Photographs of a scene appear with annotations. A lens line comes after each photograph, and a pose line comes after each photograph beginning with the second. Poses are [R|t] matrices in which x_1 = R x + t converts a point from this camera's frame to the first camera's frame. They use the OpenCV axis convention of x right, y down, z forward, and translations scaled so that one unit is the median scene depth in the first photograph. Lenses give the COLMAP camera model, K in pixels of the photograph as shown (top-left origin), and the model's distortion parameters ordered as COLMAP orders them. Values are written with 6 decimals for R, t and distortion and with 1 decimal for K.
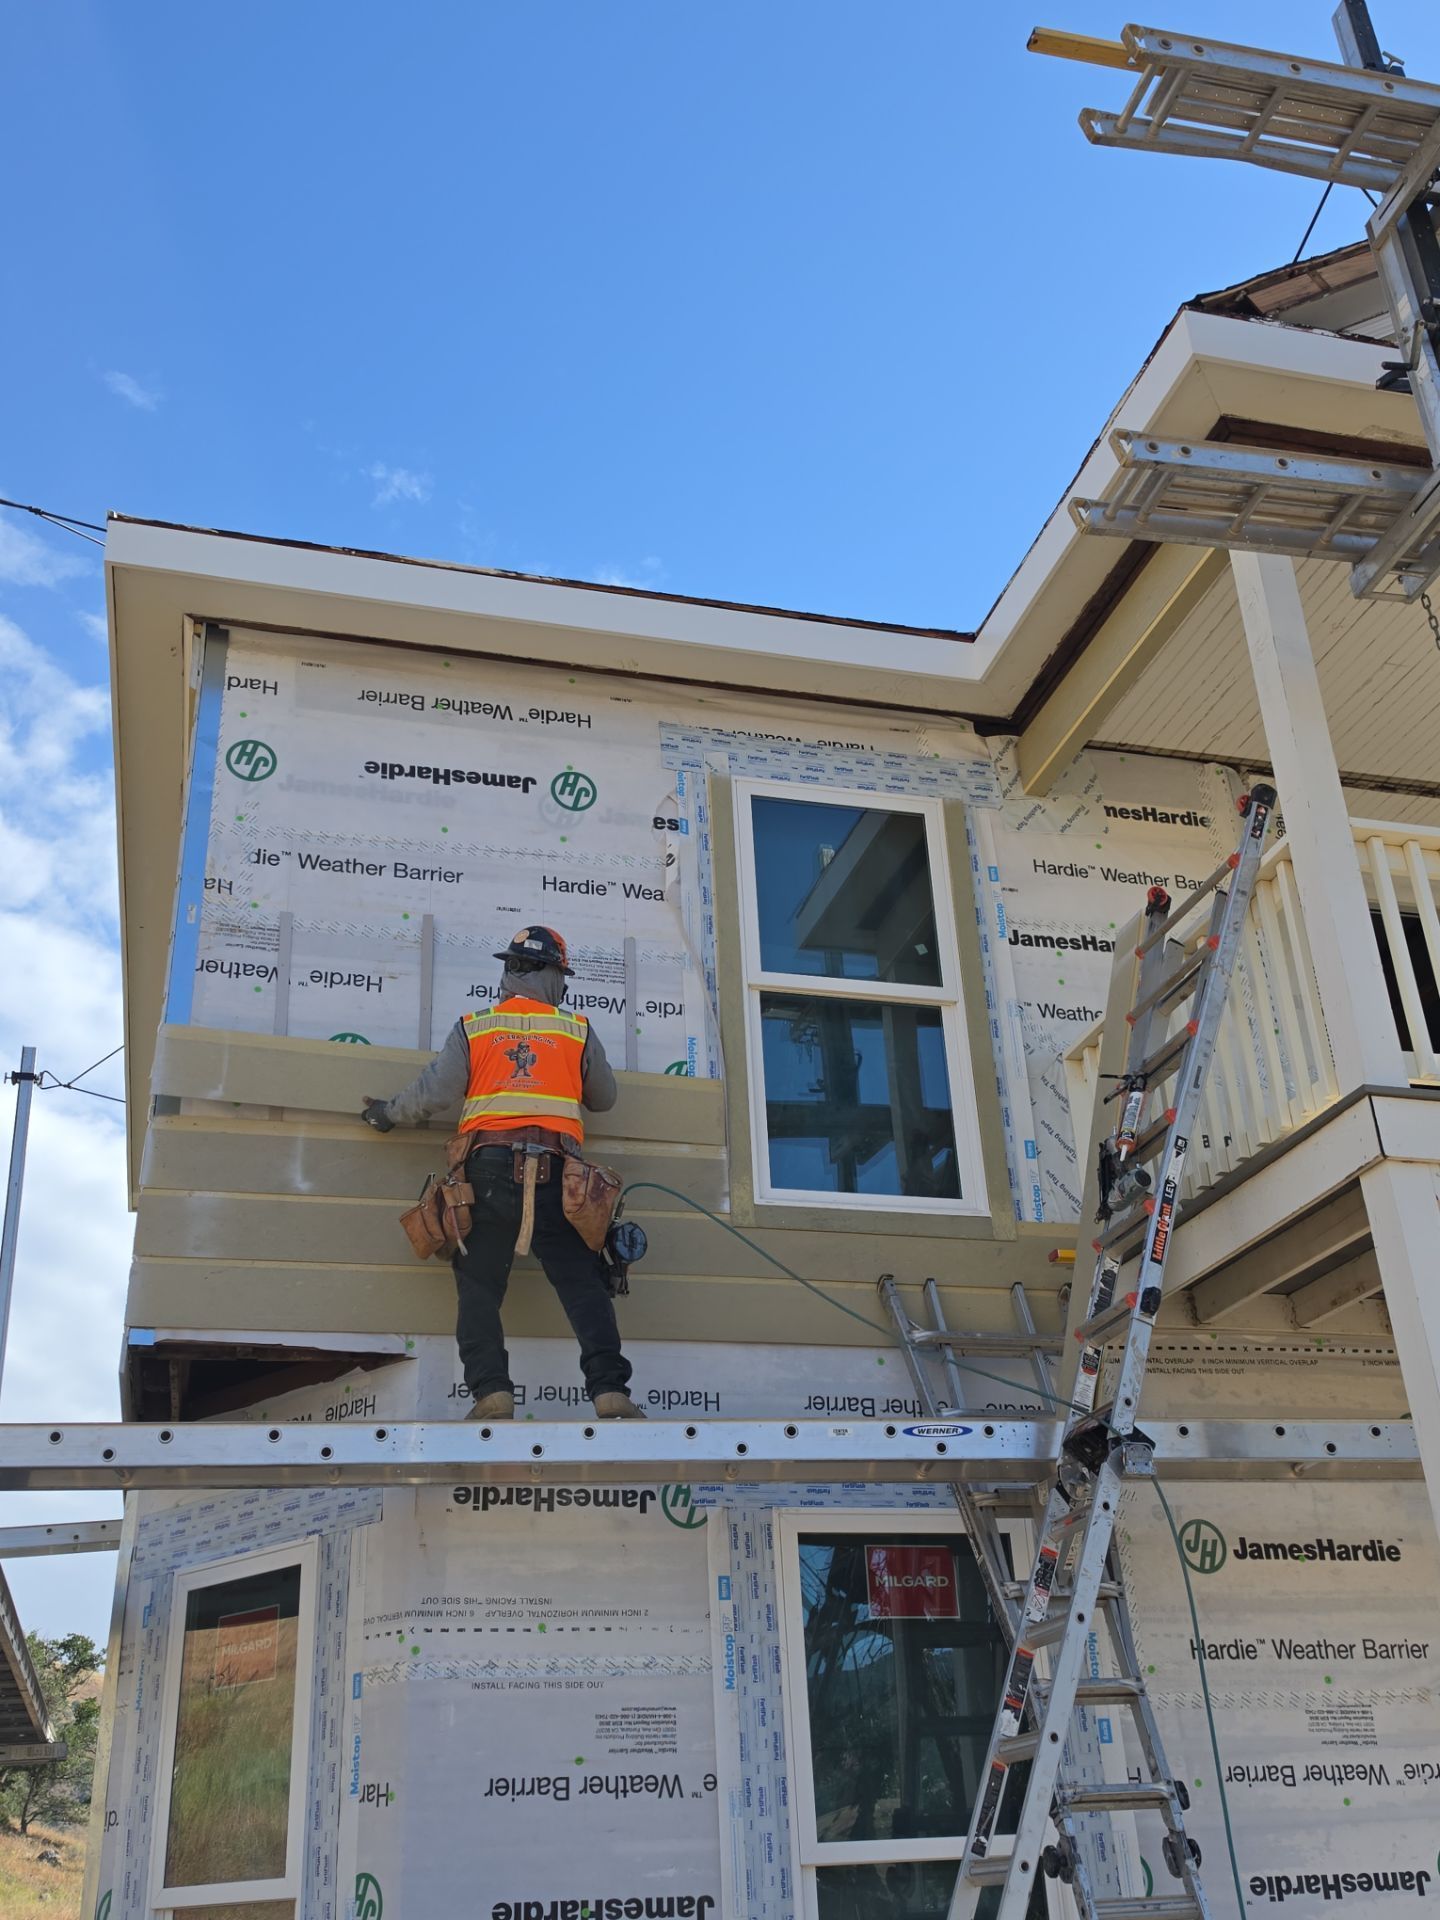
lens RADIAL K [[1874.0, 0, 727.6], [0, 1874.0, 949.9], [0, 0, 1]] dist [0.027301, 0.000000]
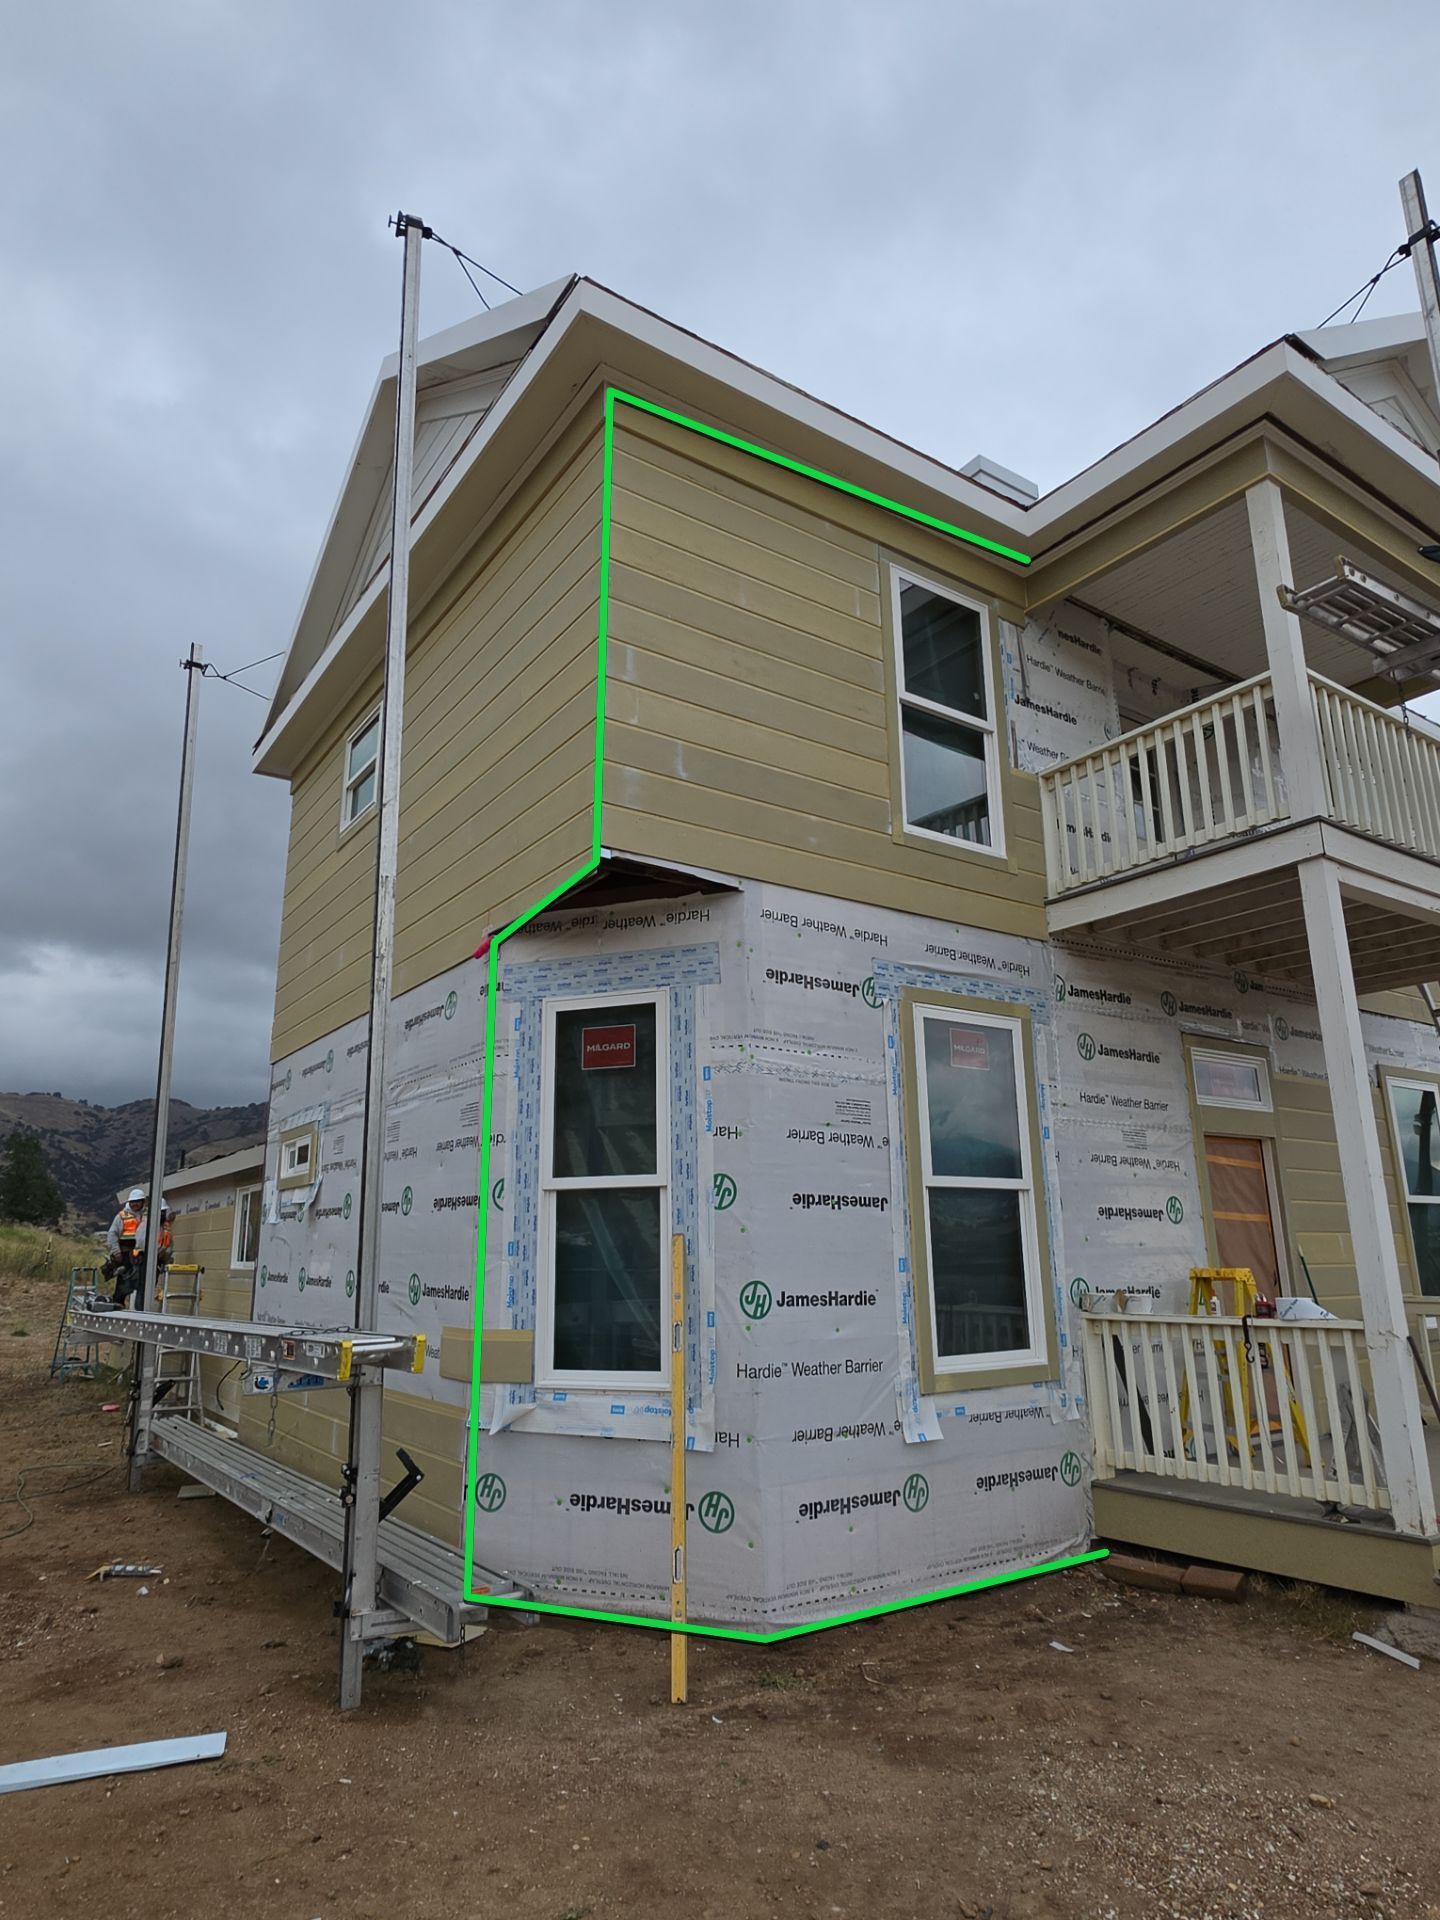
lens RADIAL K [[1168.3, 0, 712.9], [0, 1168.3, 957.5], [0, 0, 1]] dist [0.006786, 0.000302]
pose [[0.945151, 0.118684, 0.304310, -0.481349], [-0.181798, 0.965153, 0.188225, 0.083885], [-0.271366, -0.233224, 0.933792, 0.038576]]
